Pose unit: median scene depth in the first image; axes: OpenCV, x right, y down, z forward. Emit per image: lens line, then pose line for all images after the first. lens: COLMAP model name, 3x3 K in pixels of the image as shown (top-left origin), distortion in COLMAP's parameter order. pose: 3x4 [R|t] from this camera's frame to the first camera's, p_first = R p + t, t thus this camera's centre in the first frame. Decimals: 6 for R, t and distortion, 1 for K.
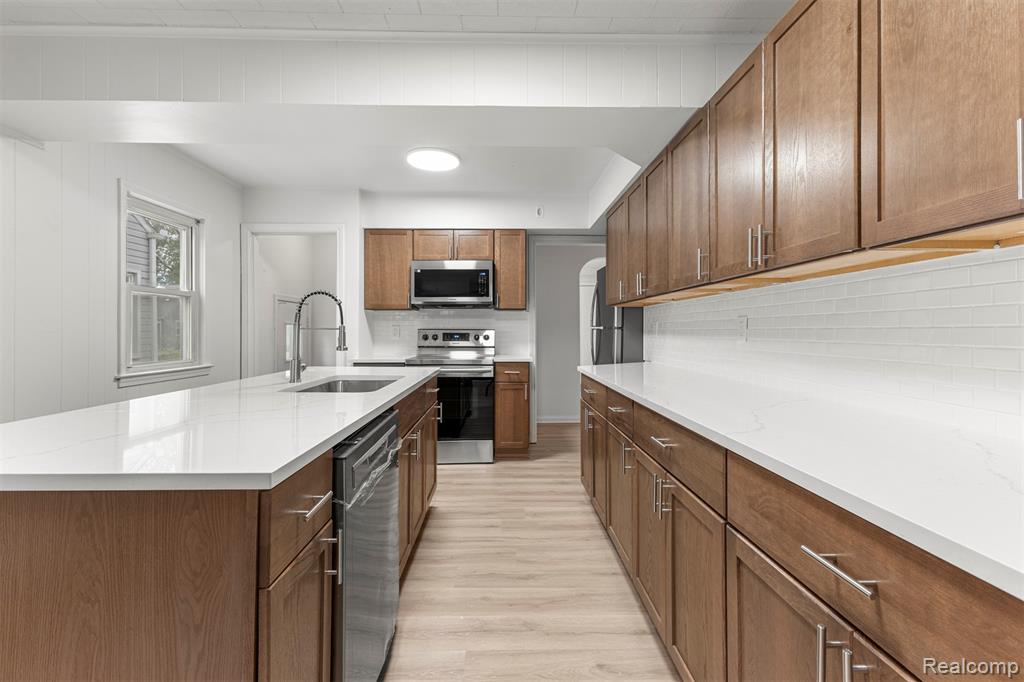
lens RADIAL K [[445.1, 0, 510.2], [0, 445.1, 332.6], [0, 0, 1]] dist [0.001579, -0.000084]
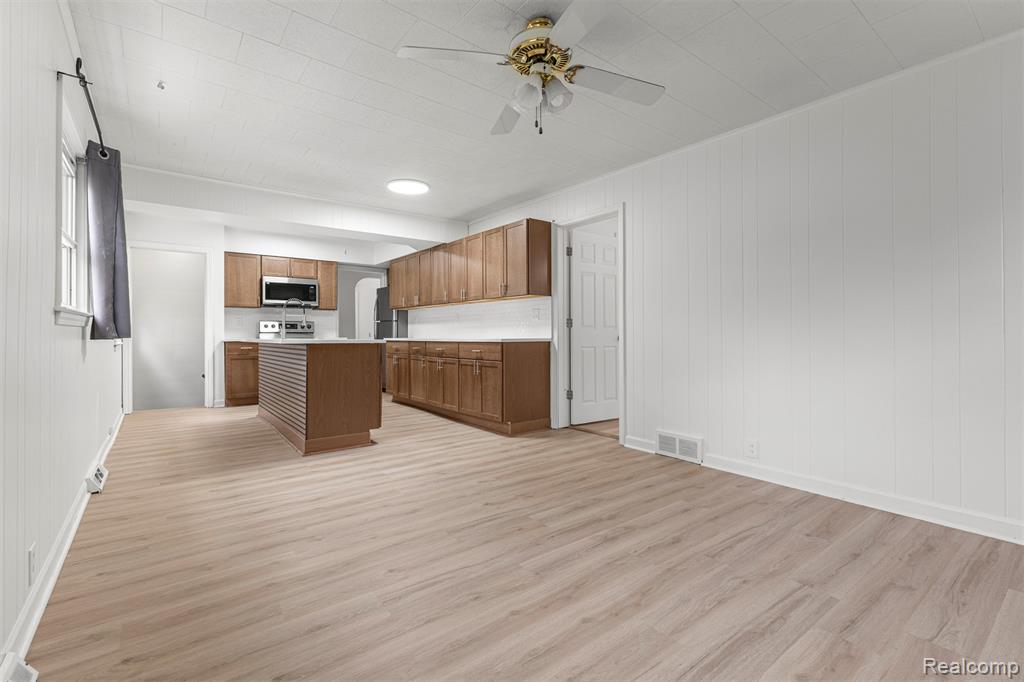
lens RADIAL K [[454.9, 0, 512.5], [0, 454.9, 329.3], [0, 0, 1]] dist [0.013072, -0.000167]
pose [[0.802830, 0.002686, 0.596202, -0.470213], [0.008177, 0.999846, -0.015516, 0.054173], [-0.596152, 0.017332, 0.802684, -0.779749]]
